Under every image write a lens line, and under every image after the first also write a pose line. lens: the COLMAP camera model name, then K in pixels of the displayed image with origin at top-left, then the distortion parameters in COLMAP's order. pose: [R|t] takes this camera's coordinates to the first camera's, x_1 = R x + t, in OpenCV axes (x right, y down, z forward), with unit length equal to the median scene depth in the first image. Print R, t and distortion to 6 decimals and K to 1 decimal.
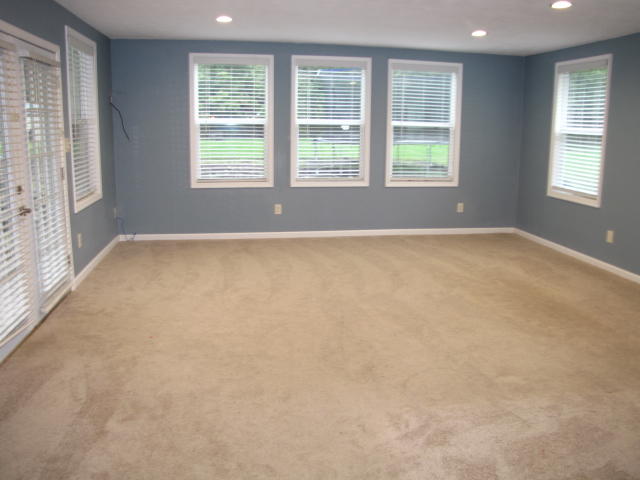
lens RADIAL K [[525.3, 0, 321.2], [0, 525.3, 243.0], [0, 0, 1]] dist [-0.156262, 0.121402]
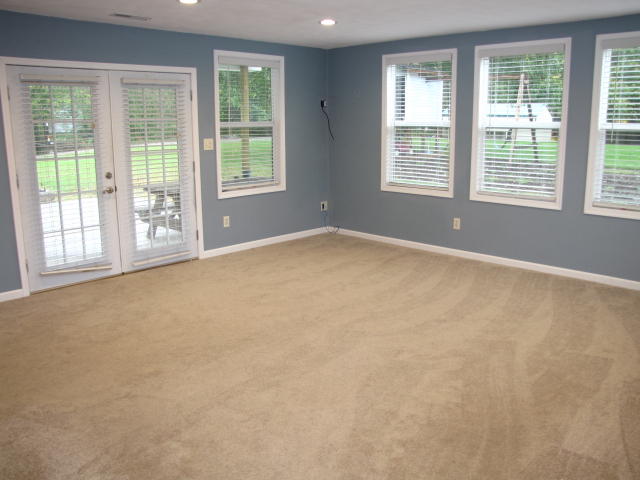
lens RADIAL K [[525.3, 0, 324.5], [0, 525.3, 235.8], [0, 0, 1]] dist [-0.156262, 0.121402]
pose [[0.612730, 0.150762, -0.775779, 0.466781], [-0.166044, 0.984283, 0.060136, -0.061227], [0.772652, 0.091966, 0.628133, 0.289440]]
